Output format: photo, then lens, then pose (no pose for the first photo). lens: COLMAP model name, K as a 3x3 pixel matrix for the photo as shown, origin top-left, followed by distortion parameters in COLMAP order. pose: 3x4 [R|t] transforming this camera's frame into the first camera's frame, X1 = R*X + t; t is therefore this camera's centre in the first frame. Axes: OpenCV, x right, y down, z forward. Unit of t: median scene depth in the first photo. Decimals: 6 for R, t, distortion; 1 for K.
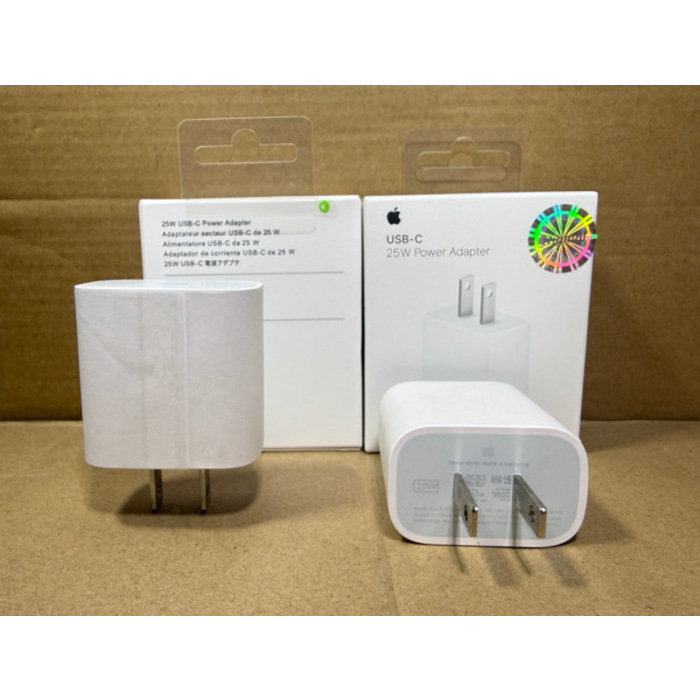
lens RADIAL K [[586.1, 0, 295.3], [0, 586.1, 302.5], [0, 0, 1]] dist [-0.015238, 0.021439]
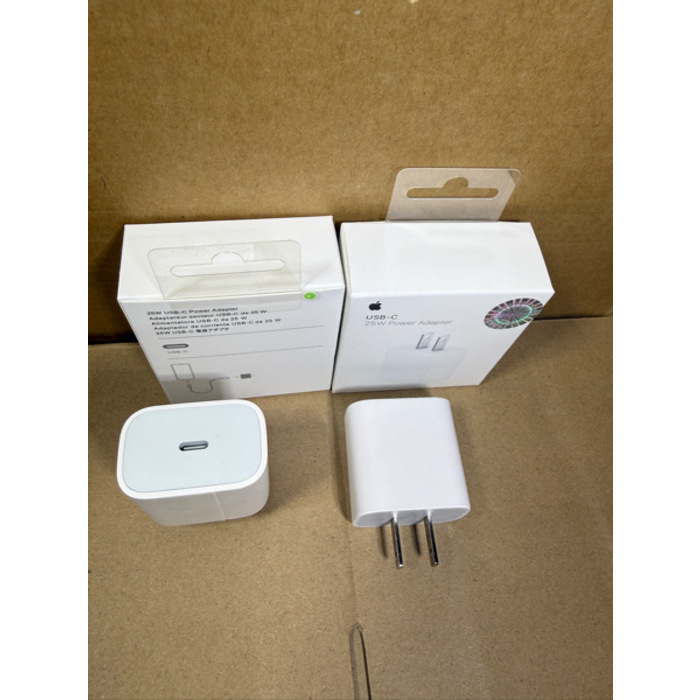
lens RADIAL K [[536.0, 0, 351.2], [0, 536.0, 349.1], [0, 0, 1]] dist [-0.010675, 0.000205]
pose [[0.980665, -0.084155, 0.176676, -0.052923], [-0.089139, 0.611626, 0.786109, -0.840693], [-0.174215, -0.786658, 0.592299, 0.351769]]
